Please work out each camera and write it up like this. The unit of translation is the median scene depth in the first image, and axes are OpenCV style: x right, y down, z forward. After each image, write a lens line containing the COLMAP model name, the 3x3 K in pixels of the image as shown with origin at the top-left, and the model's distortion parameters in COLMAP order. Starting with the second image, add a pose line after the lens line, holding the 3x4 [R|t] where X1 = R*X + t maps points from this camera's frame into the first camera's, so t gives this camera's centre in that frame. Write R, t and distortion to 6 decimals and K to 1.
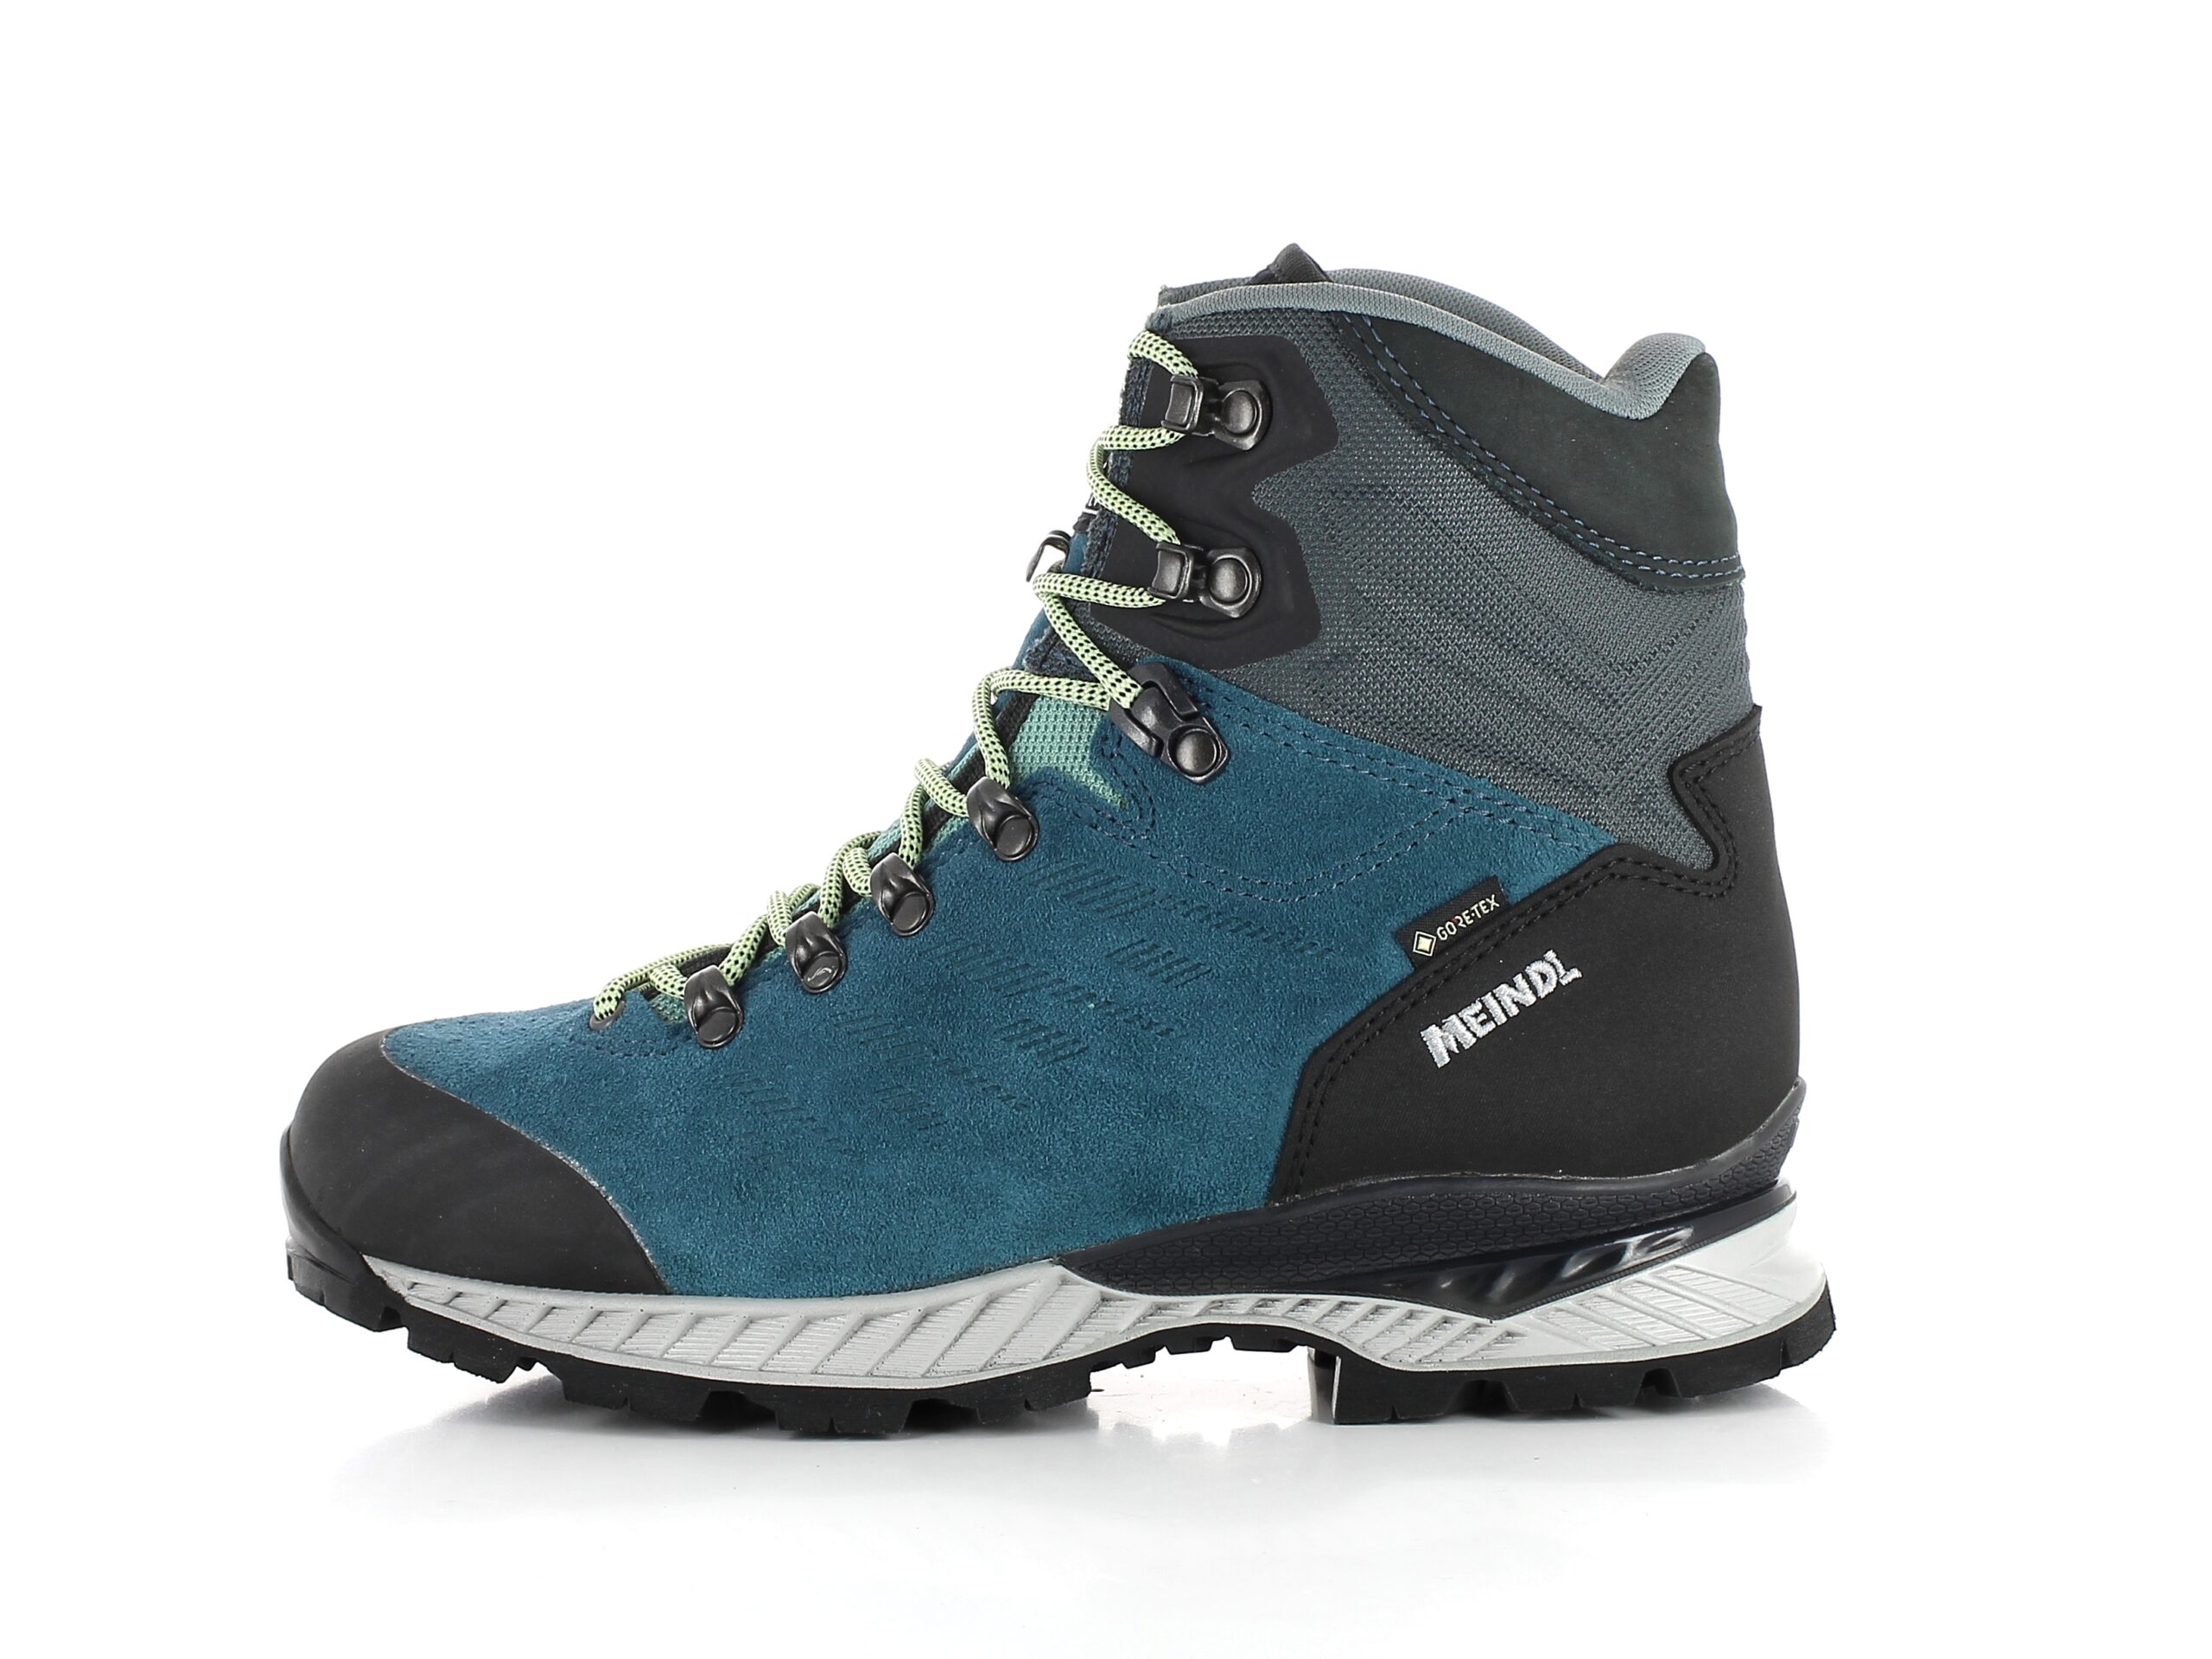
lens RADIAL K [[5739.0, 0, 1106.0], [0, 5739.0, 829.5], [0, 0, 1]] dist [-0.018250, -0.151328]
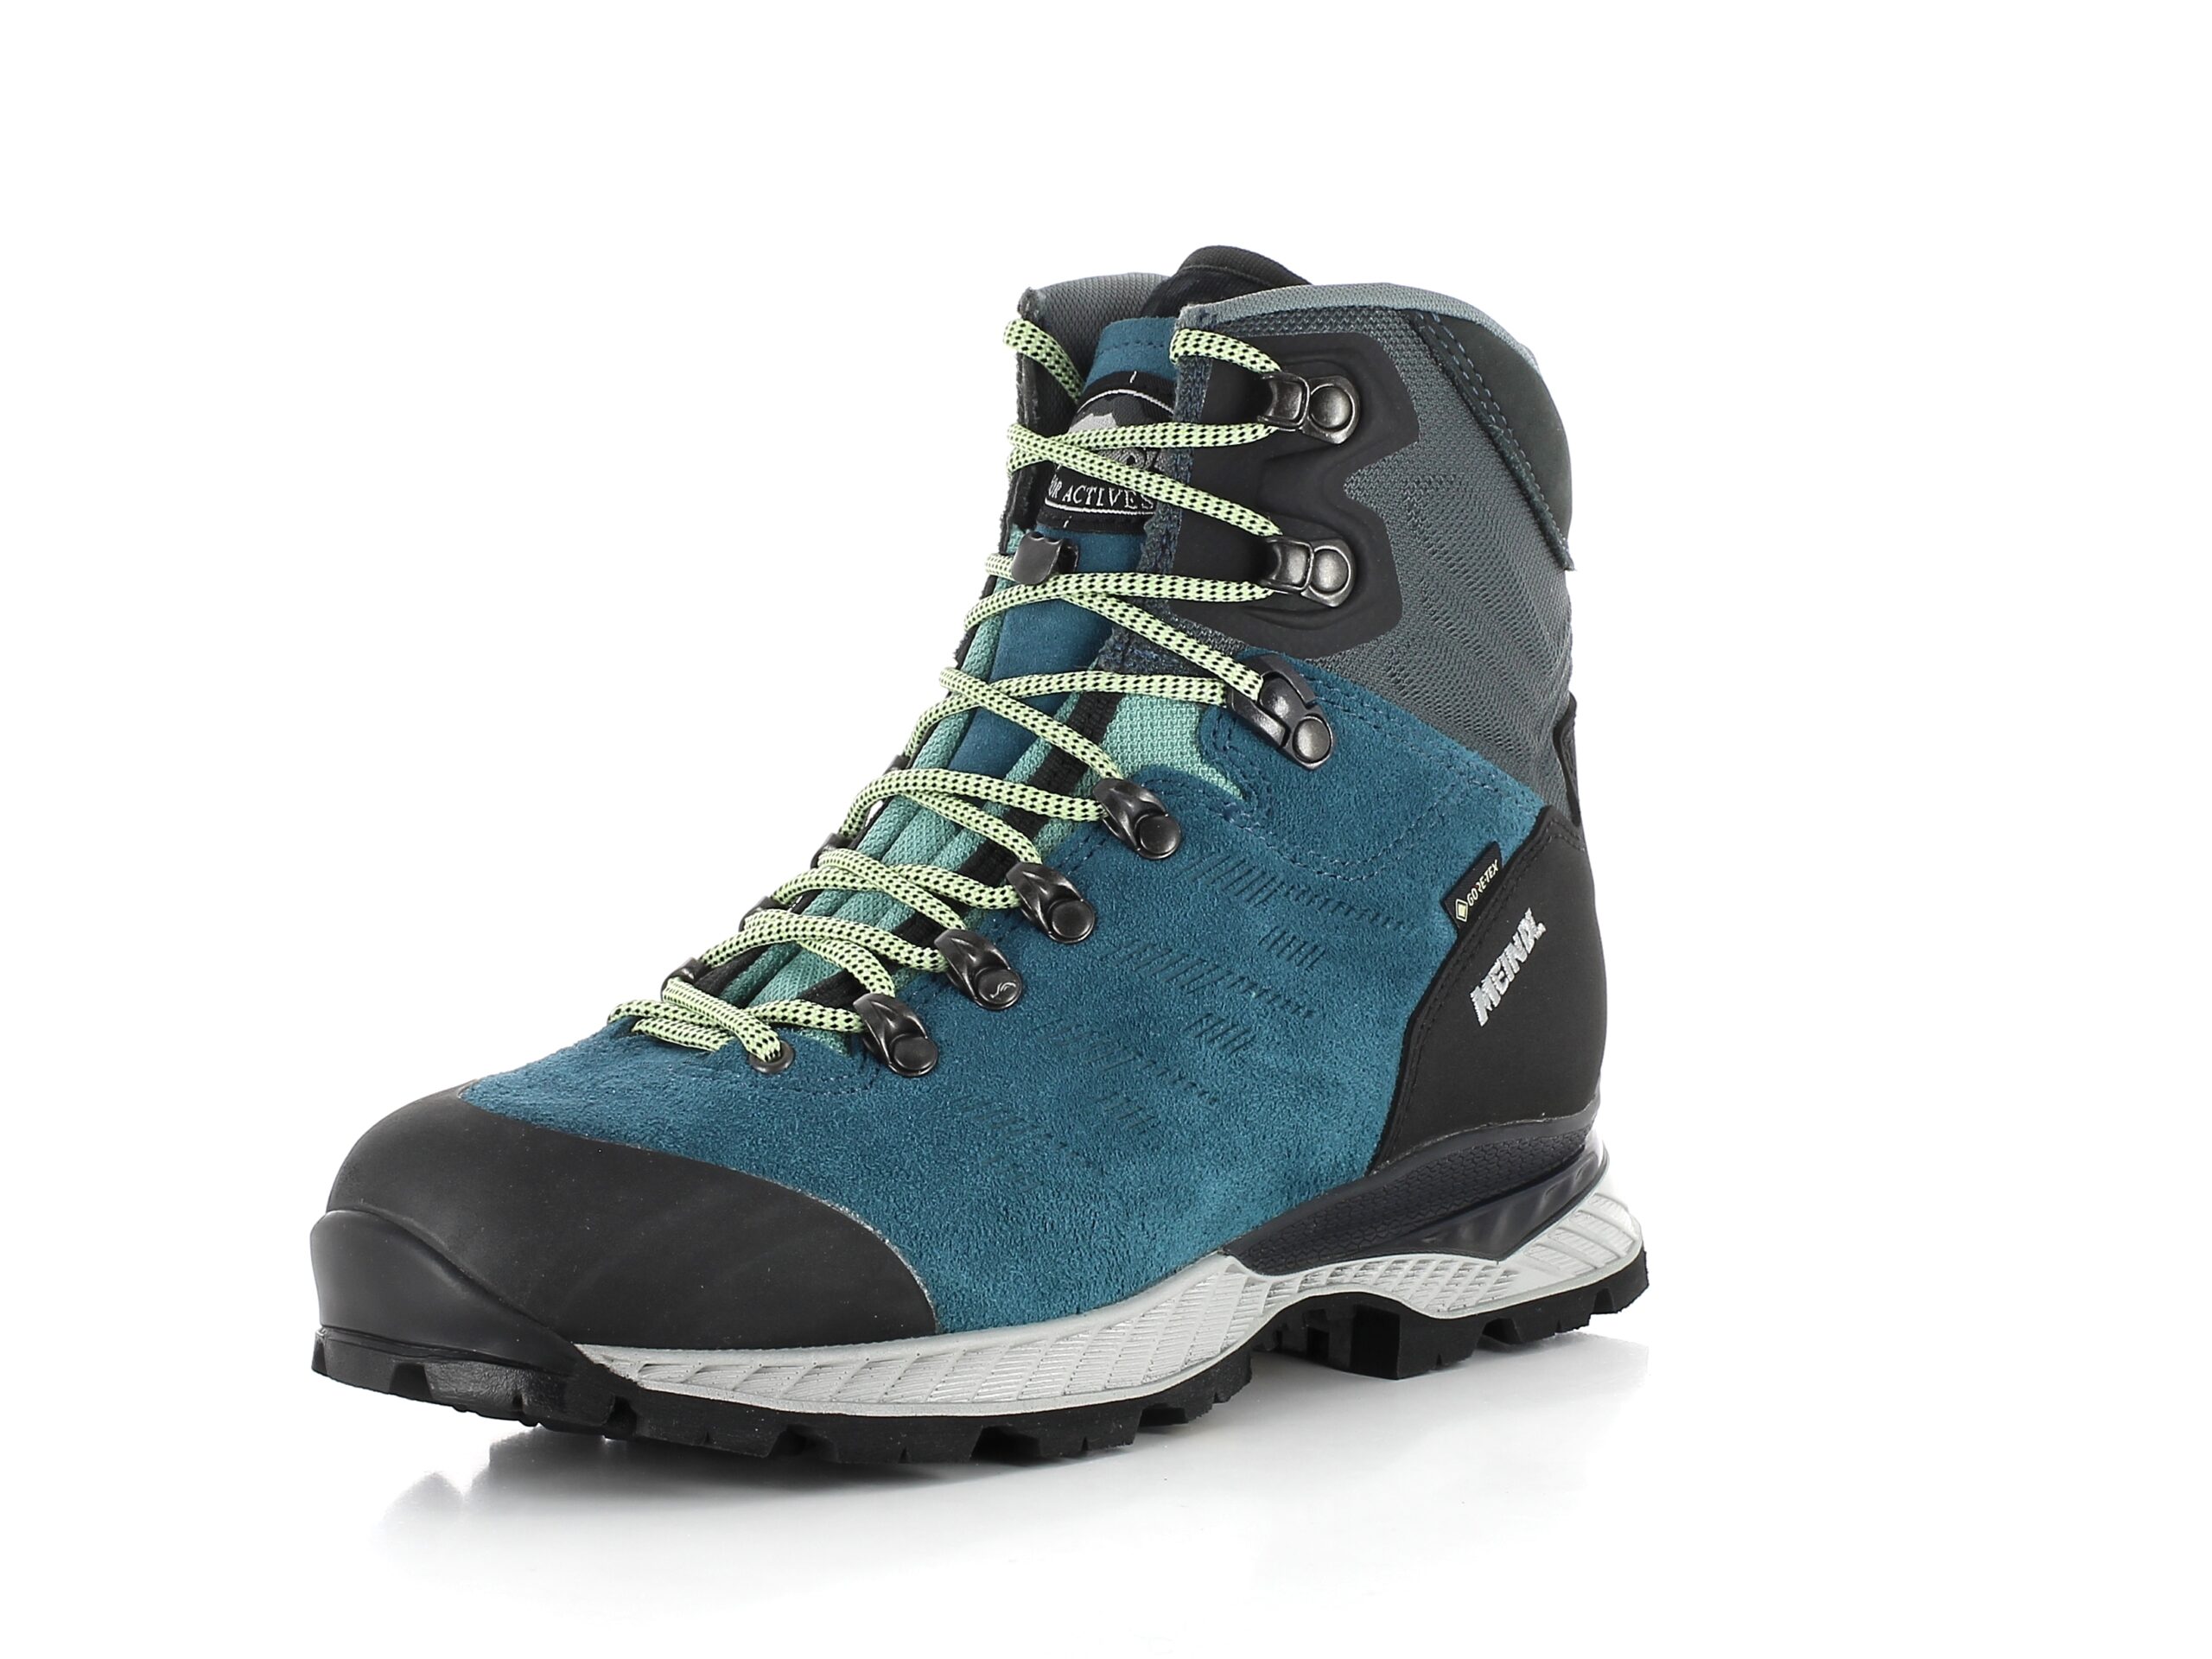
lens RADIAL K [[5739.0, 0, 1106.0], [0, 5739.0, 829.5], [0, 0, 1]] dist [-0.018250, -0.151328]
pose [[0.700756, -0.062101, 0.710693, -0.736511], [0.072794, 0.997229, 0.015362, -0.015755], [-0.709677, 0.040970, 0.703334, 0.304674]]
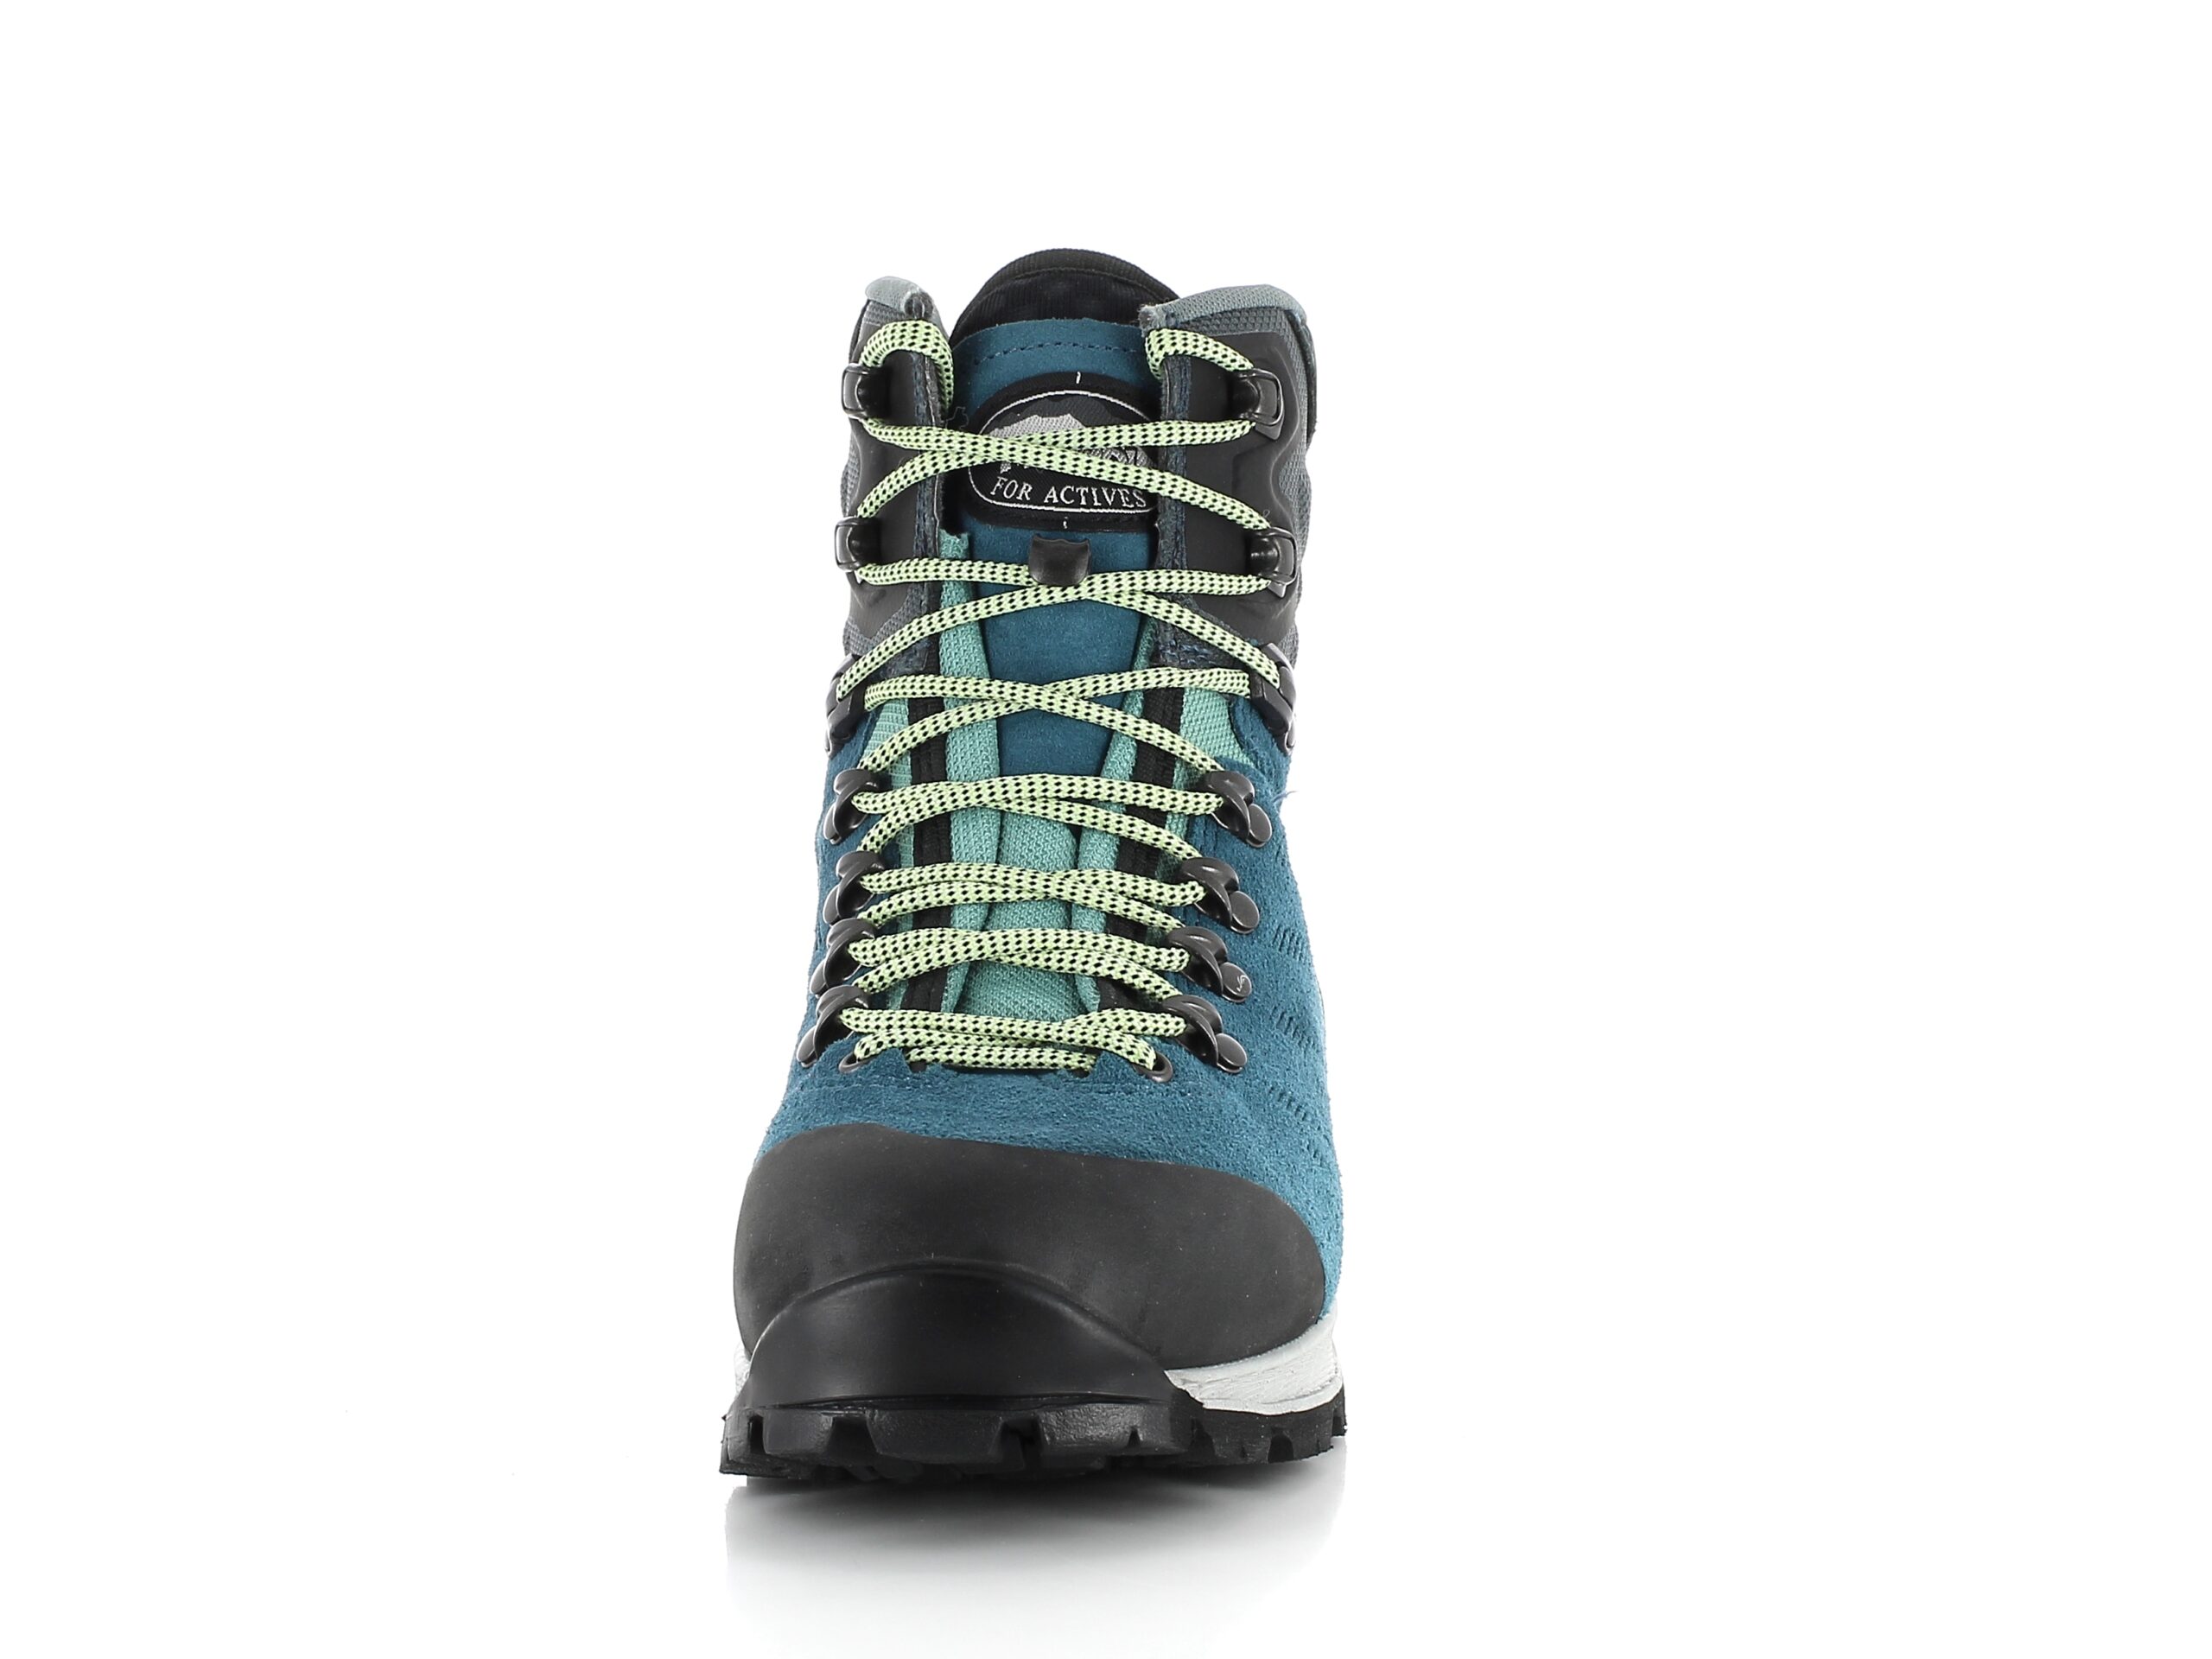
lens RADIAL K [[5739.0, 0, 1106.0], [0, 5739.0, 829.5], [0, 0, 1]] dist [-0.018250, -0.151328]
pose [[-0.004736, -0.080039, 0.996780, -1.035039], [0.116485, 0.989962, 0.080045, -0.082603], [-0.993181, 0.116489, 0.004635, 1.027026]]
